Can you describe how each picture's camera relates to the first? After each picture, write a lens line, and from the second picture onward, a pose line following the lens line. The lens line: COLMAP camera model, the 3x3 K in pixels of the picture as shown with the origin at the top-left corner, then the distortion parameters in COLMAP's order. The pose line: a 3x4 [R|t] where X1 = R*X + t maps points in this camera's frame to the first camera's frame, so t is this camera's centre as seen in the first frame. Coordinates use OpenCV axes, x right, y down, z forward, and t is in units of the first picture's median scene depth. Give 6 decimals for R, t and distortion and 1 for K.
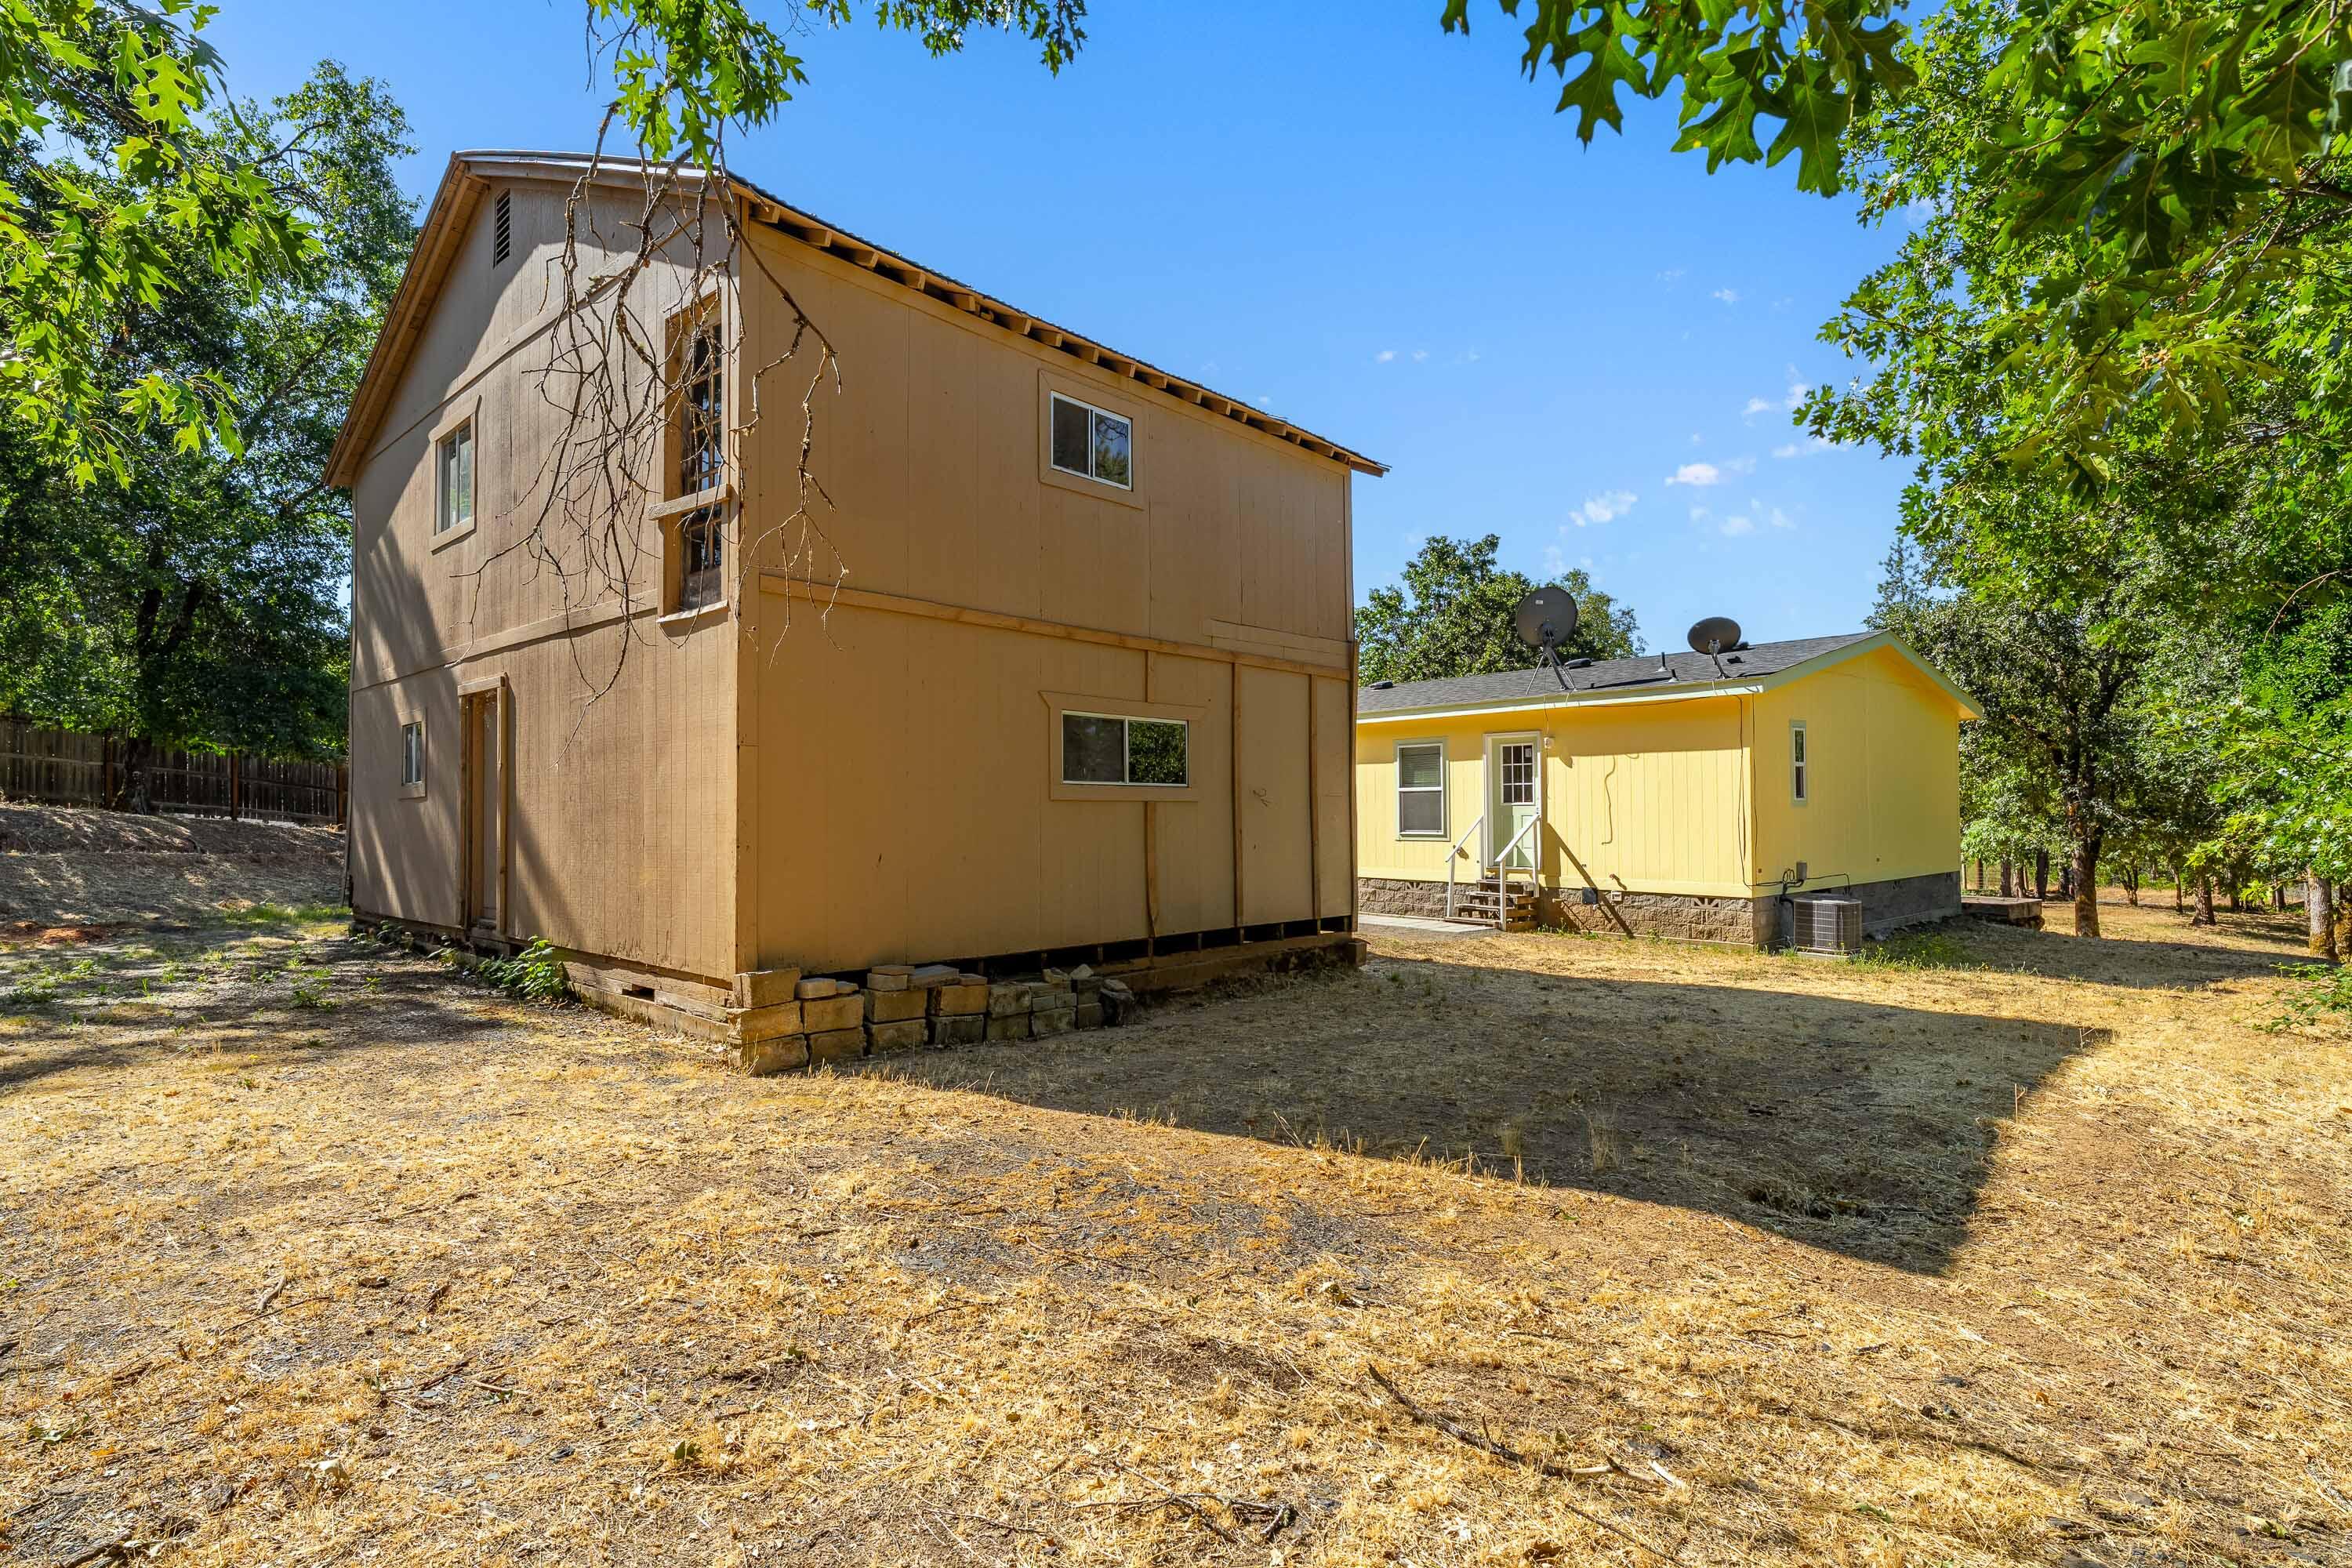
lens RADIAL K [[1151.5, 0, 1175.9], [0, 1151.5, 783.5], [0, 0, 1]] dist [-0.000466, -0.000318]
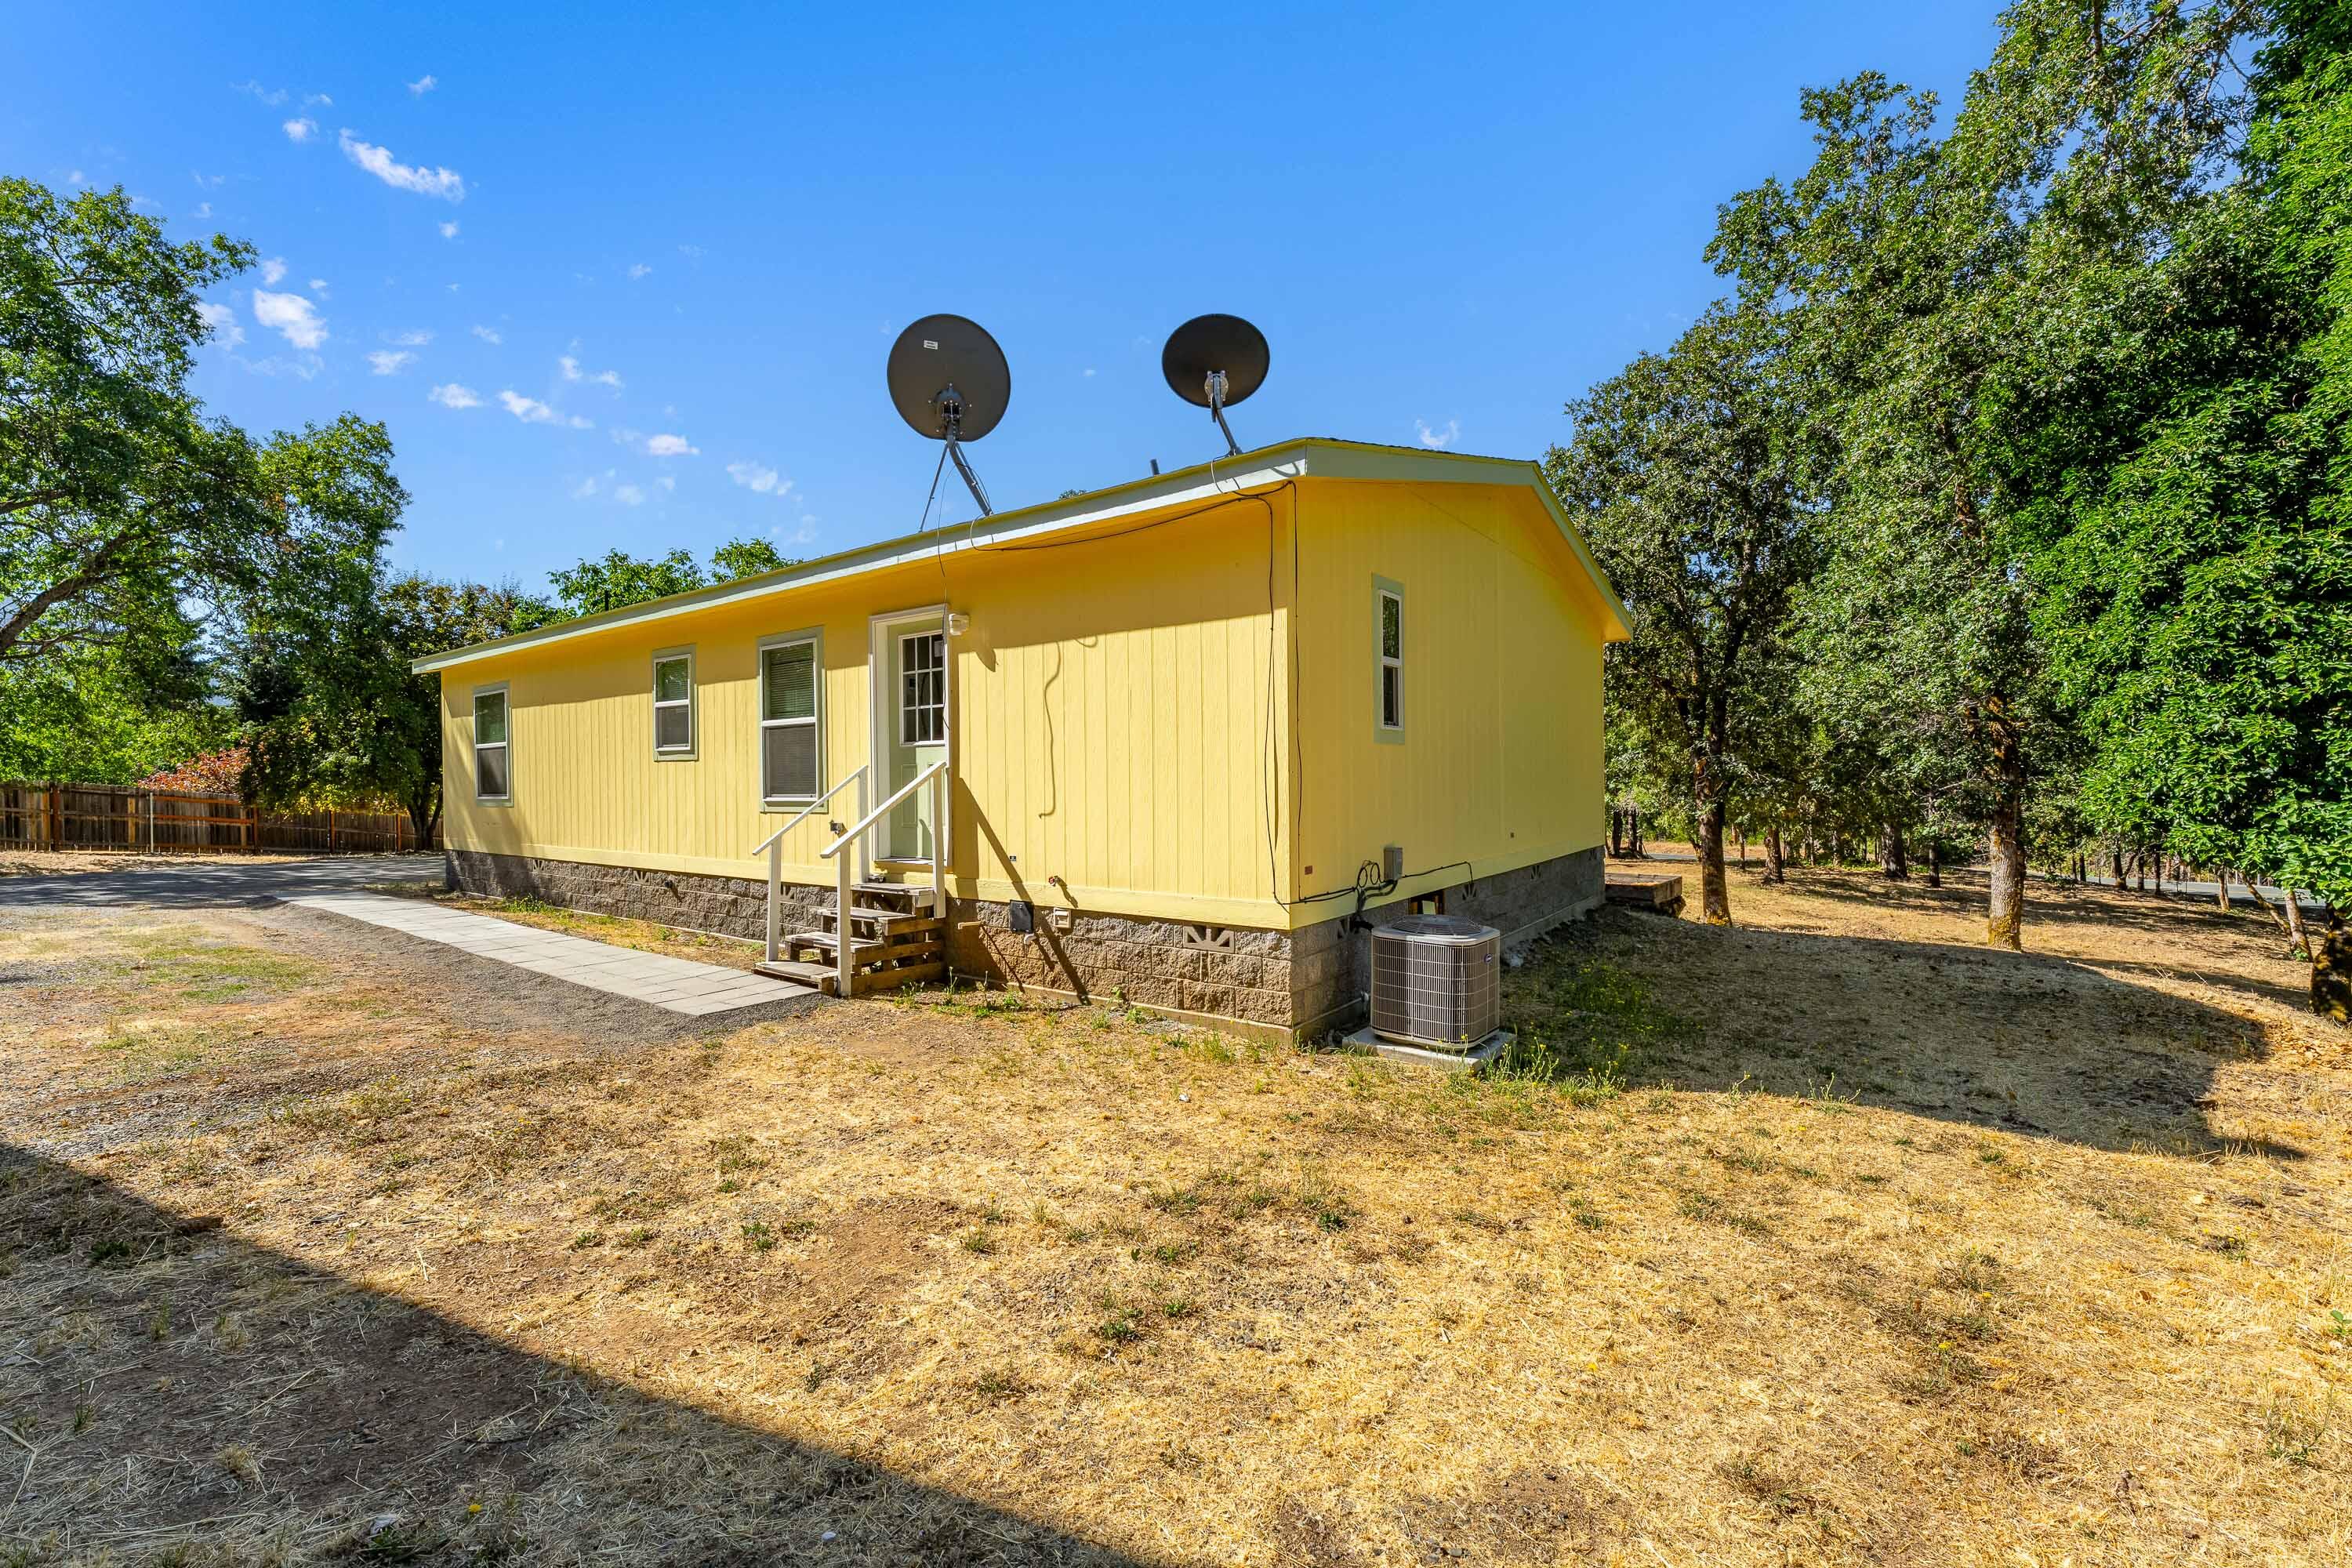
lens RADIAL K [[940.9, 0, 1175.8], [0, 940.9, 788.1], [0, 0, 1]] dist [-0.001470, -0.000455]
pose [[0.972375, -0.005248, 0.233367, 0.323642], [-0.001139, 0.999629, 0.027226, 0.027771], [-0.233423, -0.026740, 0.972007, 0.565682]]
